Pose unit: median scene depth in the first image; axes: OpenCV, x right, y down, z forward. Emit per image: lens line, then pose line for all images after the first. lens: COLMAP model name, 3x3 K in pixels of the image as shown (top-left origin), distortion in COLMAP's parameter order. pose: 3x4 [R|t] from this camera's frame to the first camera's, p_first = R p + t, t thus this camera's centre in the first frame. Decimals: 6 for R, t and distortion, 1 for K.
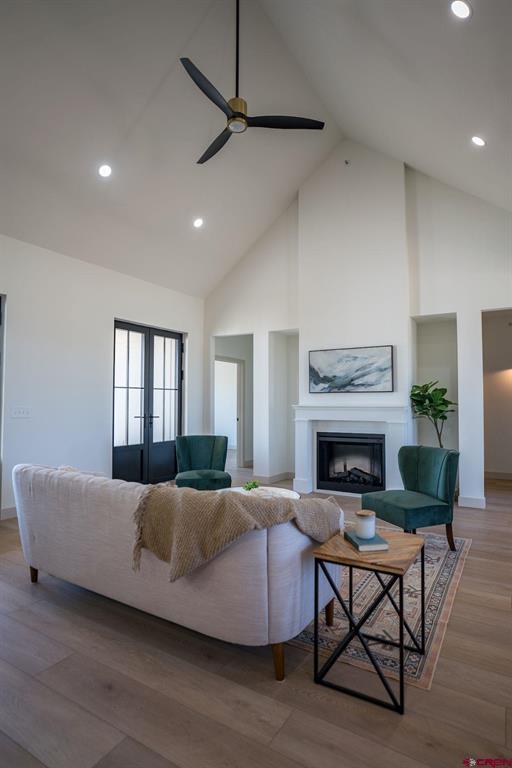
lens RADIAL K [[432.4, 0, 274.0], [0, 432.4, 388.8], [0, 0, 1]] dist [-0.046975, 0.045113]
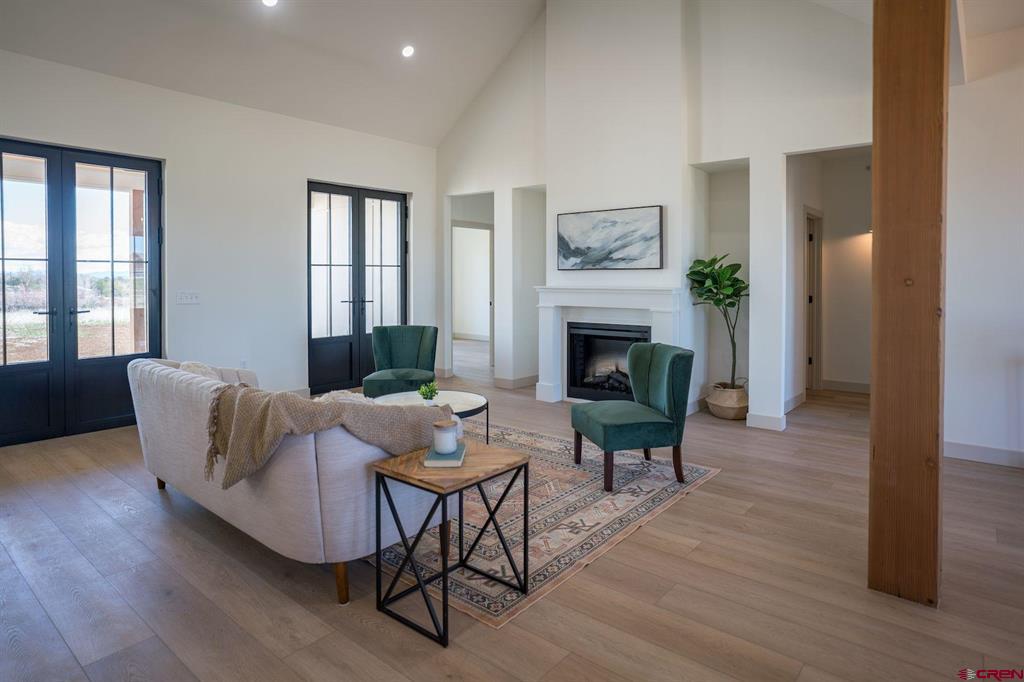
lens RADIAL K [[597.1, 0, 507.8], [0, 597.1, 286.0], [0, 0, 1]] dist [-0.019031, 0.000958]
pose [[0.986273, -0.001462, -0.165115, 0.175733], [0.009212, 0.998890, 0.046184, -0.012369], [0.164864, -0.047072, 0.985192, -0.043688]]
